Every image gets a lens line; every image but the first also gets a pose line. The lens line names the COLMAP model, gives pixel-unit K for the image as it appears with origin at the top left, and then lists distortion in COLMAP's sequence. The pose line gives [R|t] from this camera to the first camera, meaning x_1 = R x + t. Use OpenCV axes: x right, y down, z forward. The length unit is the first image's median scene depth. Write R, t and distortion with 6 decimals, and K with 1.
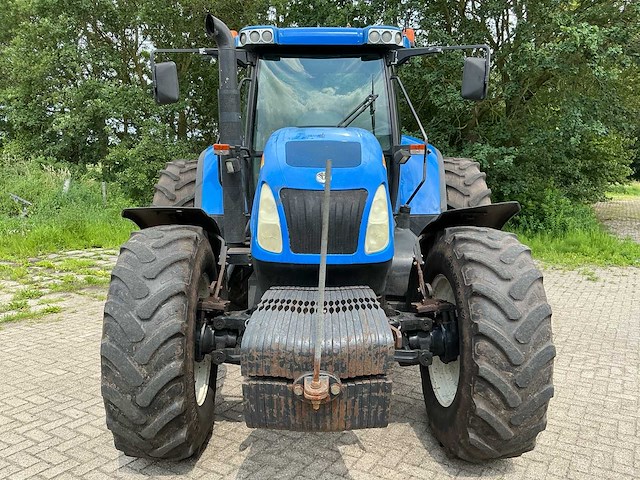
lens RADIAL K [[535.2, 0, 319.8], [0, 535.2, 238.4], [0, 0, 1]] dist [0.069730, -0.127954]
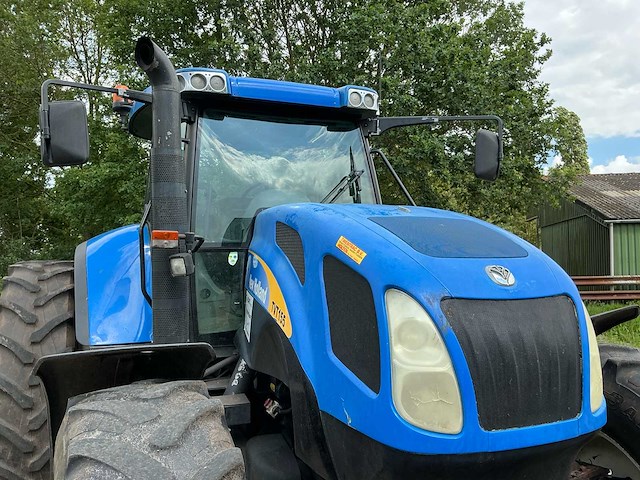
lens RADIAL K [[535.2, 0, 320.7], [0, 535.2, 239.8], [0, 0, 1]] dist [0.069730, -0.127954]
pose [[0.933278, 0.001731, 0.359149, -0.222563], [0.066483, 0.981873, -0.177495, -0.039927], [-0.352947, 0.189530, 0.916246, 0.344328]]
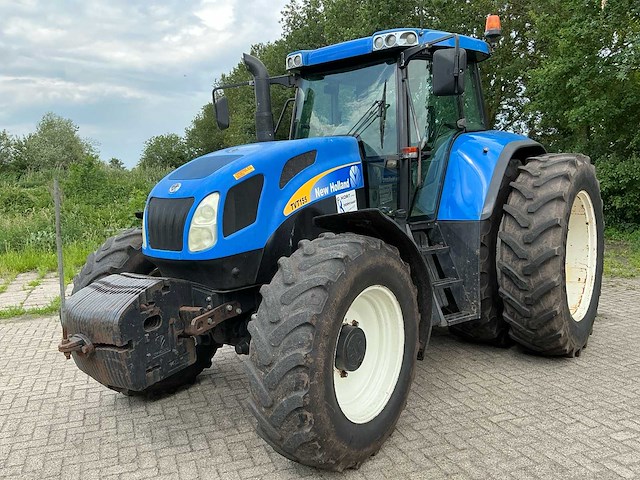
lens RADIAL K [[535.2, 0, 321.9], [0, 535.2, 243.7], [0, 0, 1]] dist [0.069730, -0.127954]
pose [[0.781431, 0.042194, -0.622564, 0.657481], [-0.039069, 0.999062, 0.018673, -0.014891], [0.622768, 0.009731, 0.782346, 0.151139]]
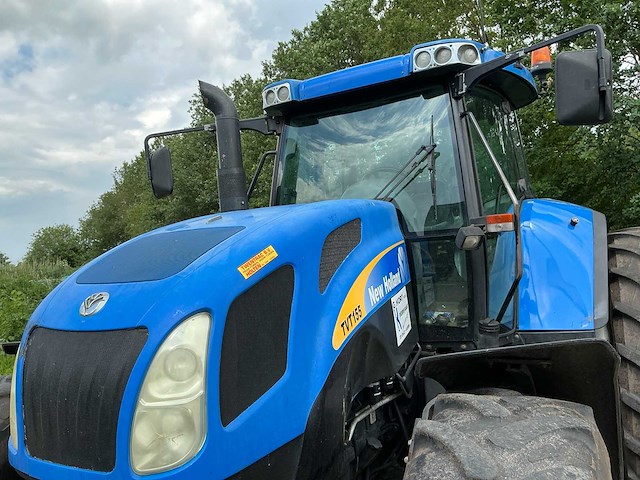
lens RADIAL K [[535.2, 0, 320.6], [0, 535.2, 236.9], [0, 0, 1]] dist [0.069730, -0.127954]
pose [[0.877063, -0.081164, -0.473470, 0.283253], [0.005302, 0.987199, -0.159407, -0.059190], [0.480347, 0.137300, 0.866265, 0.403416]]
